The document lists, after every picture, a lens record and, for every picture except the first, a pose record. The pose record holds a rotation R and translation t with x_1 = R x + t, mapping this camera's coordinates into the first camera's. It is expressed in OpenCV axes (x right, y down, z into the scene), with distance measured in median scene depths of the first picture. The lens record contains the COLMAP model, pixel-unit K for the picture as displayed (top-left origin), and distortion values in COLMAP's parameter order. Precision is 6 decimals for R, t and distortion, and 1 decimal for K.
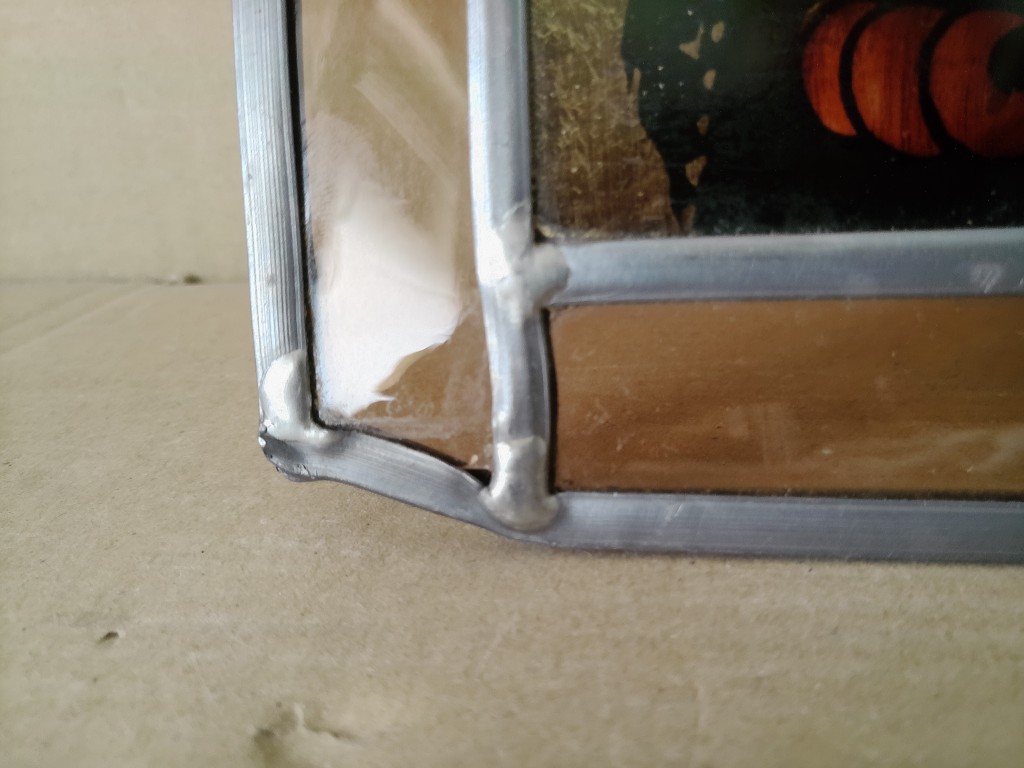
lens RADIAL K [[784.8, 0, 512.0], [0, 784.8, 384.0], [0, 0, 1]] dist [-0.056467, -0.000625]
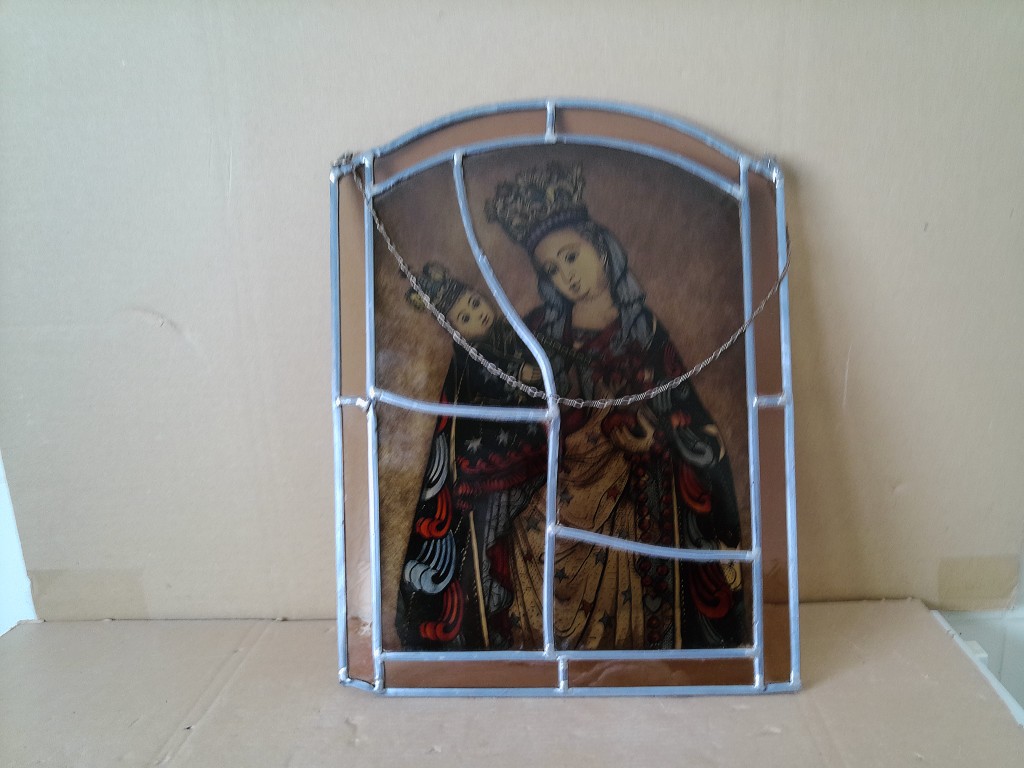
lens RADIAL K [[784.8, 0, 512.0], [0, 784.8, 384.0], [0, 0, 1]] dist [-0.056467, -0.000625]
pose [[0.988745, 0.027596, 0.147040, 0.086091], [0.002267, 0.979964, -0.199162, -1.138905], [-0.149590, 0.197254, 0.968872, -6.404594]]
